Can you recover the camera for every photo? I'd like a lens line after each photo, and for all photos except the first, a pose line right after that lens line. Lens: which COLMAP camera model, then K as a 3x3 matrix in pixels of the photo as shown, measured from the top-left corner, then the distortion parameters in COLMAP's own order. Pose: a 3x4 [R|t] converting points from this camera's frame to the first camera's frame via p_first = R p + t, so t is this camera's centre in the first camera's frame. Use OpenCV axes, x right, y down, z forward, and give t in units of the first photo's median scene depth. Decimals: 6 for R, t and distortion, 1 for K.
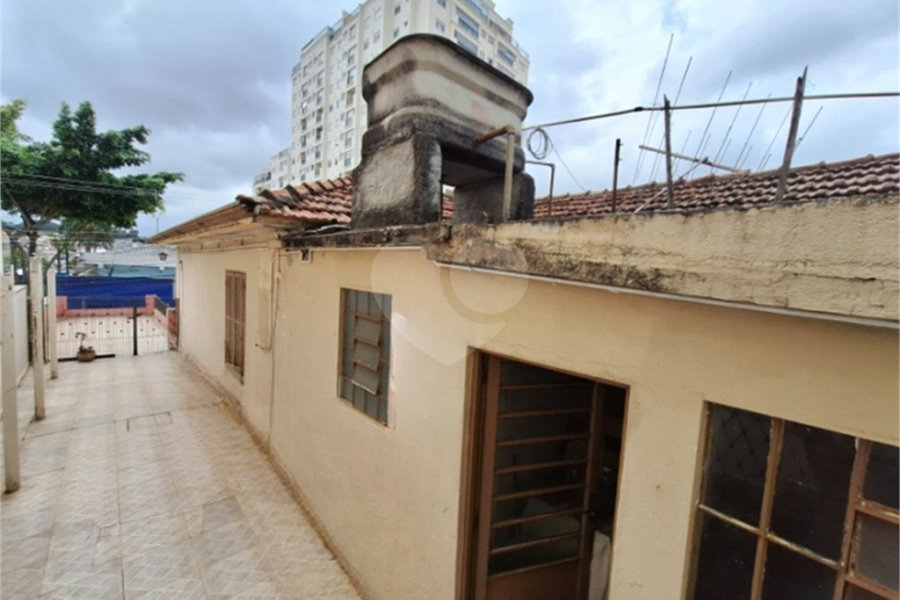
lens RADIAL K [[351.1, 0, 450.0], [0, 351.1, 300.0], [0, 0, 1]] dist [-0.012040, -0.000238]
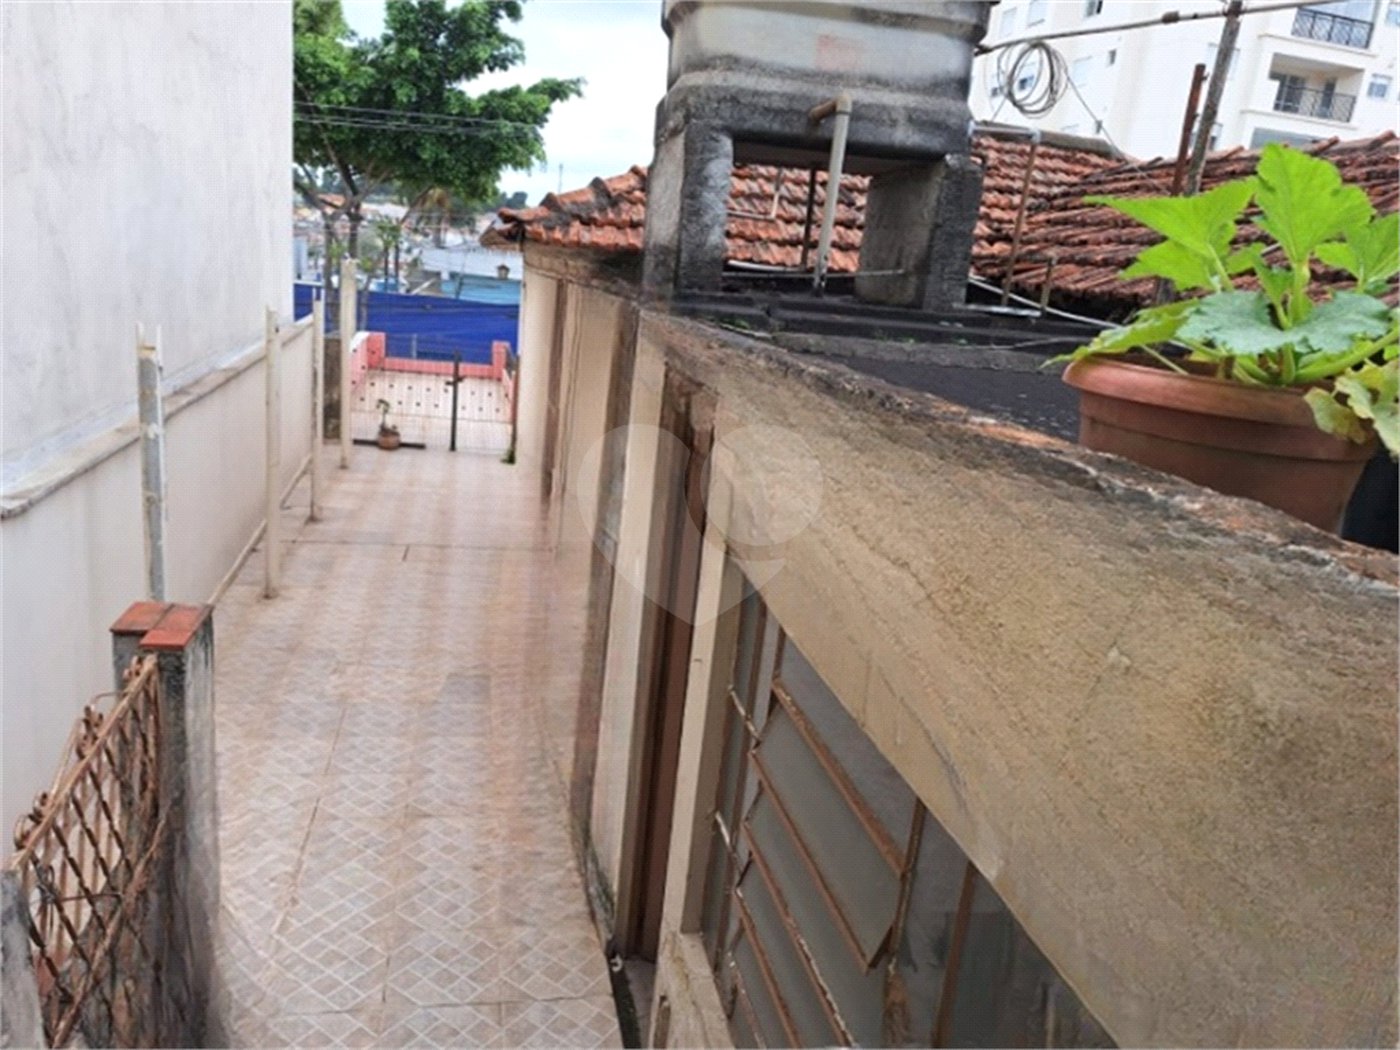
lens RADIAL K [[1001.6, 0, 700.0], [0, 1001.6, 525.0], [0, 0, 1]] dist [0.050935, -0.124412]
pose [[0.834905, 0.166965, -0.524458, 0.311002], [-0.092499, 0.981890, 0.165339, -0.030064], [0.542566, -0.089530, 0.835228, -0.160268]]
